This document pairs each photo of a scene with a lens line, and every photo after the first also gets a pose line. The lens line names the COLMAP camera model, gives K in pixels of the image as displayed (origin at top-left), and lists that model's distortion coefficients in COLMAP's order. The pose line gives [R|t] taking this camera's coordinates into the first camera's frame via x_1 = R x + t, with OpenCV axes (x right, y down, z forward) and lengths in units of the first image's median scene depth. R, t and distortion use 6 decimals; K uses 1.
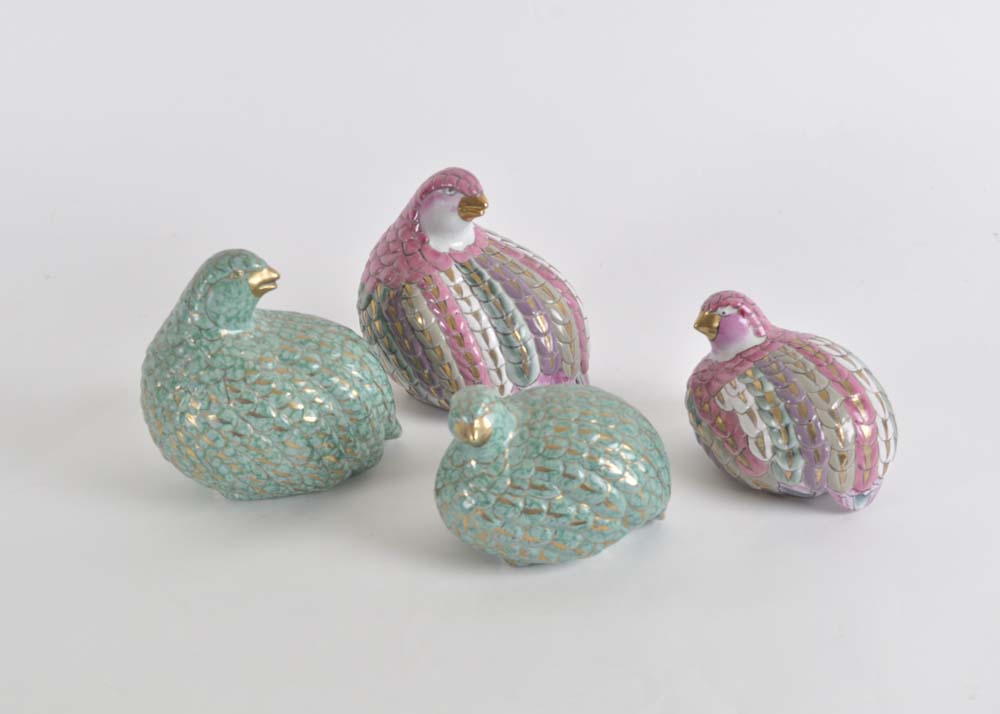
lens RADIAL K [[1845.1, 0, 499.5], [0, 1845.1, 353.7], [0, 0, 1]] dist [0.037739, 0.000000]
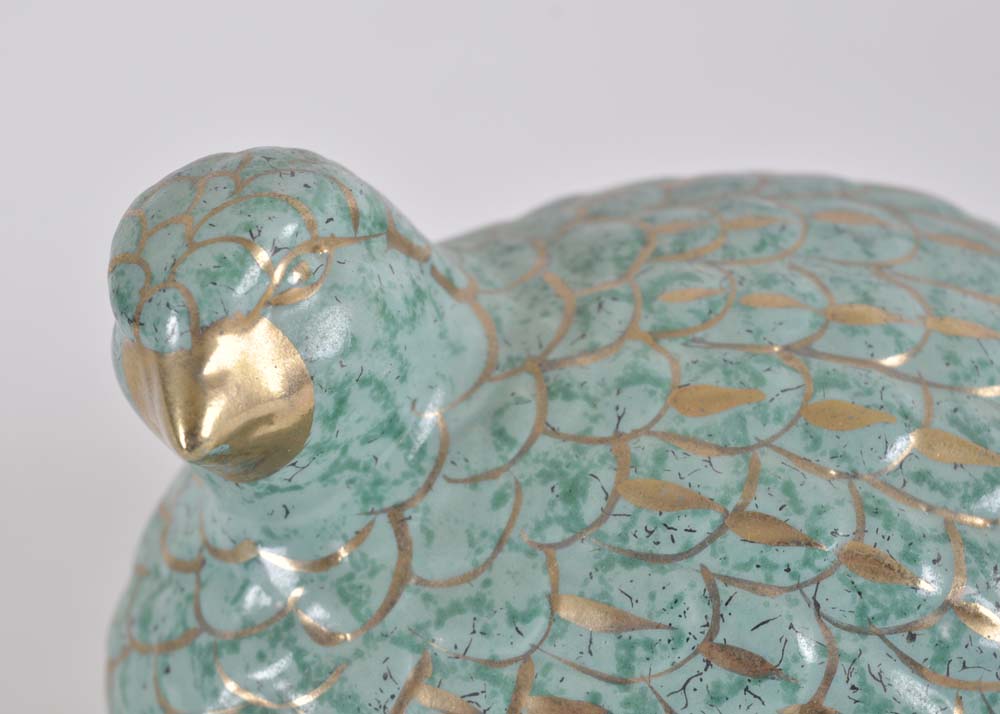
lens RADIAL K [[2355.7, 0, 498.2], [0, 2355.7, 356.0], [0, 0, 1]] dist [0.073572, 0.000000]
pose [[0.987608, 0.036504, -0.152637, 0.048600], [-0.027874, 0.997910, 0.058298, 0.023308], [0.154446, -0.053321, 0.986561, 0.761139]]
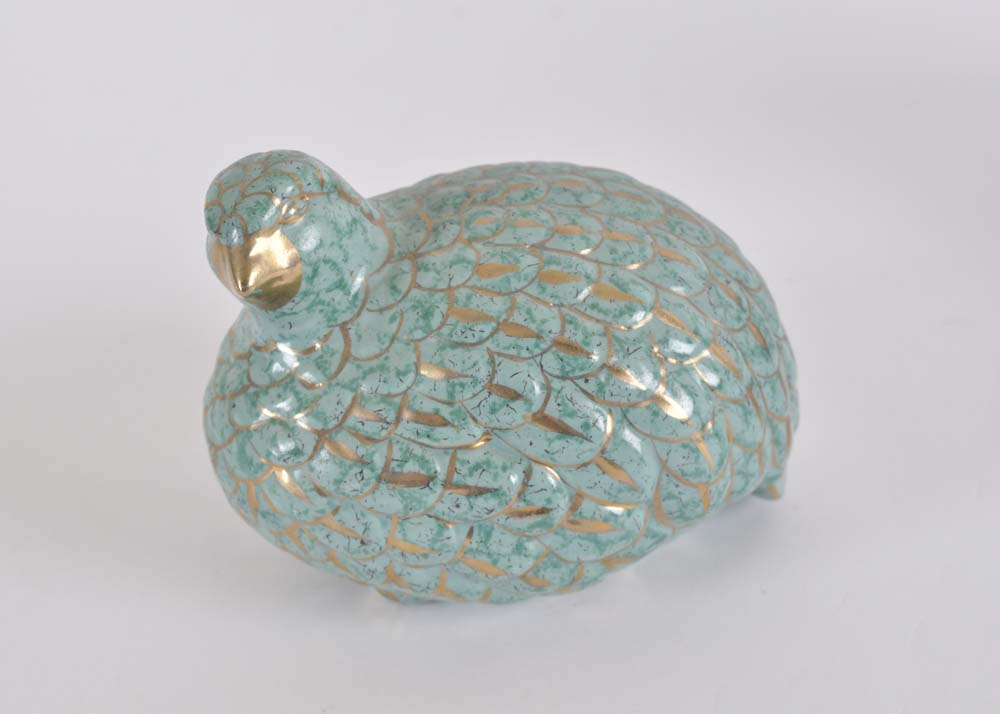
lens RADIAL K [[1981.8, 0, 497.9], [0, 1981.8, 357.8], [0, 0, 1]] dist [0.035377, 0.000000]
pose [[0.986783, 0.033289, -0.158589, 0.101114], [-0.021943, 0.997108, 0.072768, 0.029029], [0.160553, -0.068326, 0.984660, 0.587926]]
